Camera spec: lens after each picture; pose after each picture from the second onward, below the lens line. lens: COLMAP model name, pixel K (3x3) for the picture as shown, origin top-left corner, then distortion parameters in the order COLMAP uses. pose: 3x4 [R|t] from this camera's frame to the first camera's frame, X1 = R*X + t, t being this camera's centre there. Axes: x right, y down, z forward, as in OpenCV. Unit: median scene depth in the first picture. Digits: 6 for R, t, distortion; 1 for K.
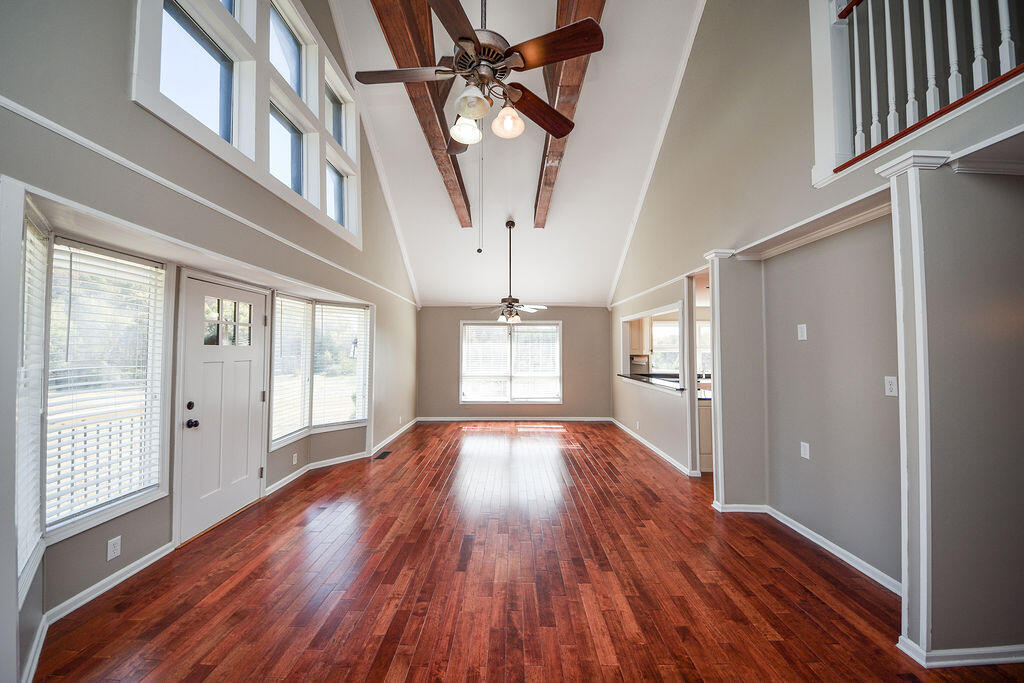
lens RADIAL K [[366.2, 0, 517.9], [0, 366.2, 343.1], [0, 0, 1]] dist [0.001330, -0.005304]
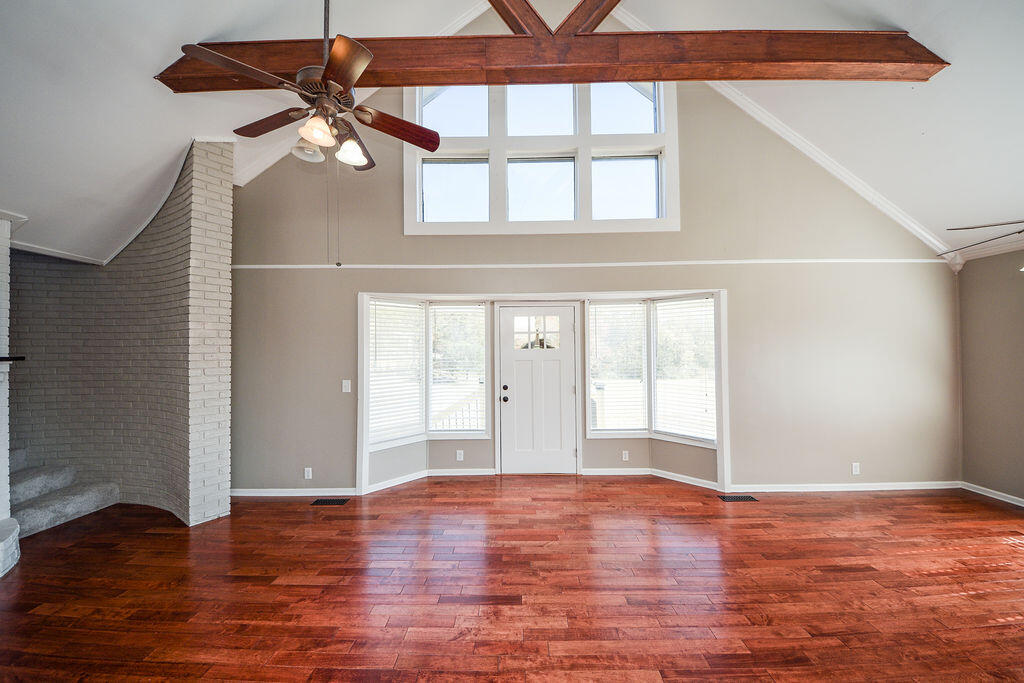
lens RADIAL K [[366.2, 0, 508.5], [0, 366.2, 335.9], [0, 0, 1]] dist [0.001330, -0.005304]
pose [[-0.026453, -0.029101, -0.999226, 0.704372], [0.028356, 0.999152, -0.029850, -0.003289], [0.999248, -0.029124, -0.025605, 1.106221]]
